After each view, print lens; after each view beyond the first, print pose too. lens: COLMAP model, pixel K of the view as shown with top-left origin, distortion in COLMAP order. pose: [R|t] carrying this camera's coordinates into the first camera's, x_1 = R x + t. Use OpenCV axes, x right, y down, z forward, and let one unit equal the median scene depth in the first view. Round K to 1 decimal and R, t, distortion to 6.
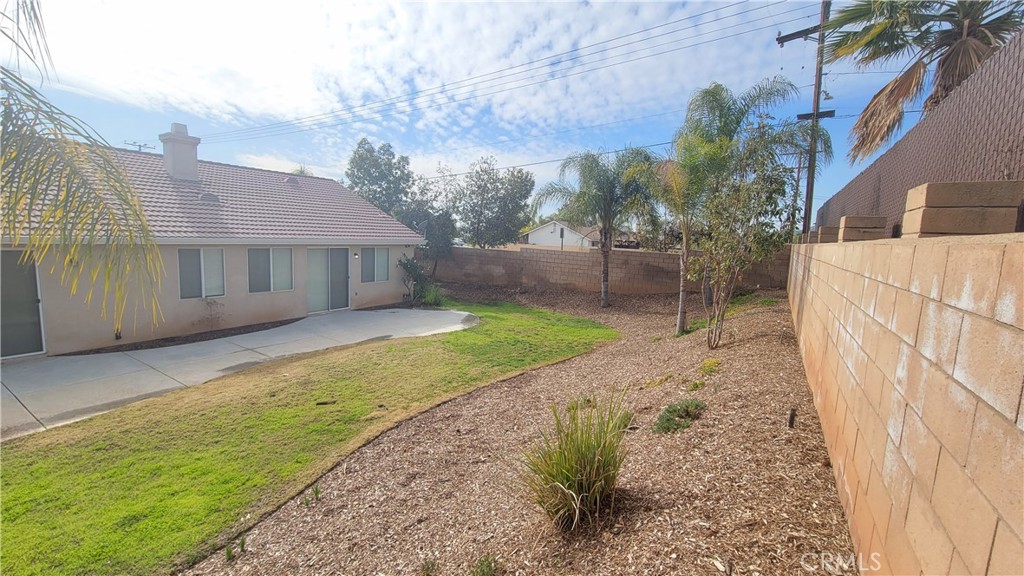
lens RADIAL K [[421.2, 0, 511.5], [0, 421.2, 298.2], [0, 0, 1]] dist [0.000301, -0.001242]
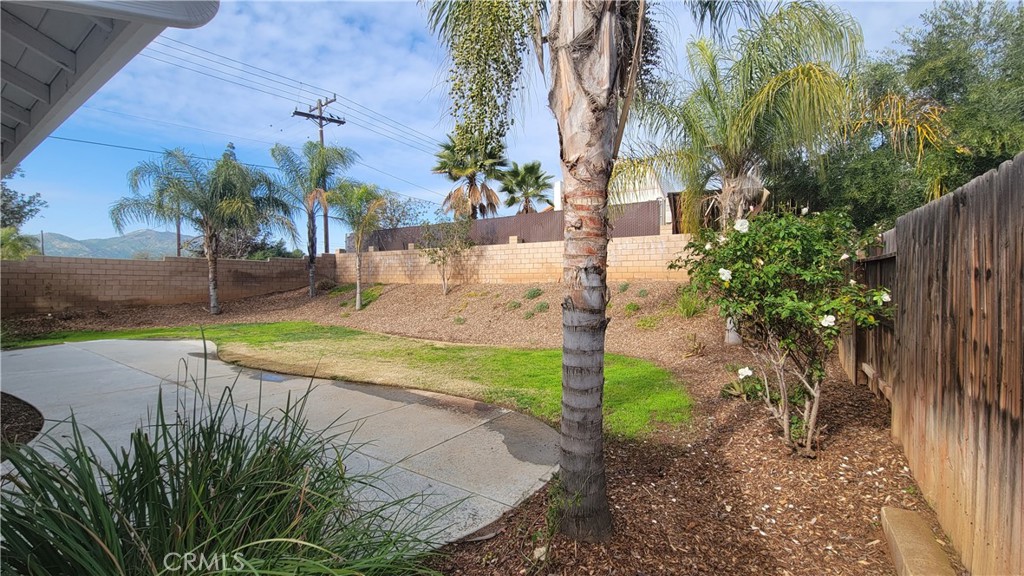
lens RADIAL K [[421.2, 0, 513.5], [0, 421.2, 289.4], [0, 0, 1]] dist [0.000301, -0.001242]
pose [[0.032262, -0.057658, 0.997815, -0.957628], [0.148551, 0.987523, 0.052260, 0.019301], [-0.988378, 0.146540, 0.040424, 0.349829]]
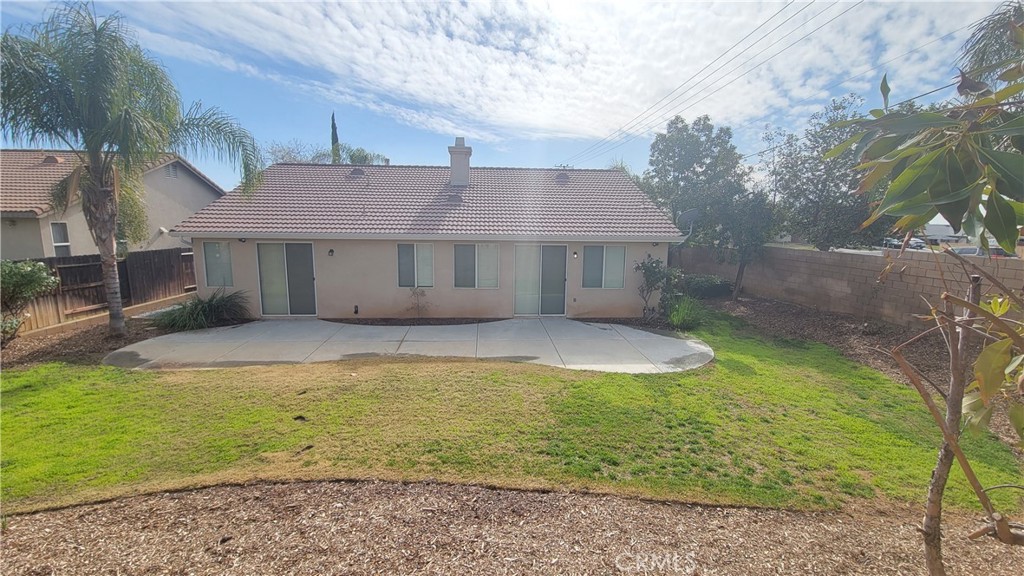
lens RADIAL K [[421.2, 0, 509.0], [0, 421.2, 283.8], [0, 0, 1]] dist [0.000301, -0.001242]
pose [[0.583966, 0.080606, -0.807766, 0.278376], [-0.110260, 0.993712, 0.019451, -0.052377], [0.804255, 0.077706, 0.589182, 0.461834]]
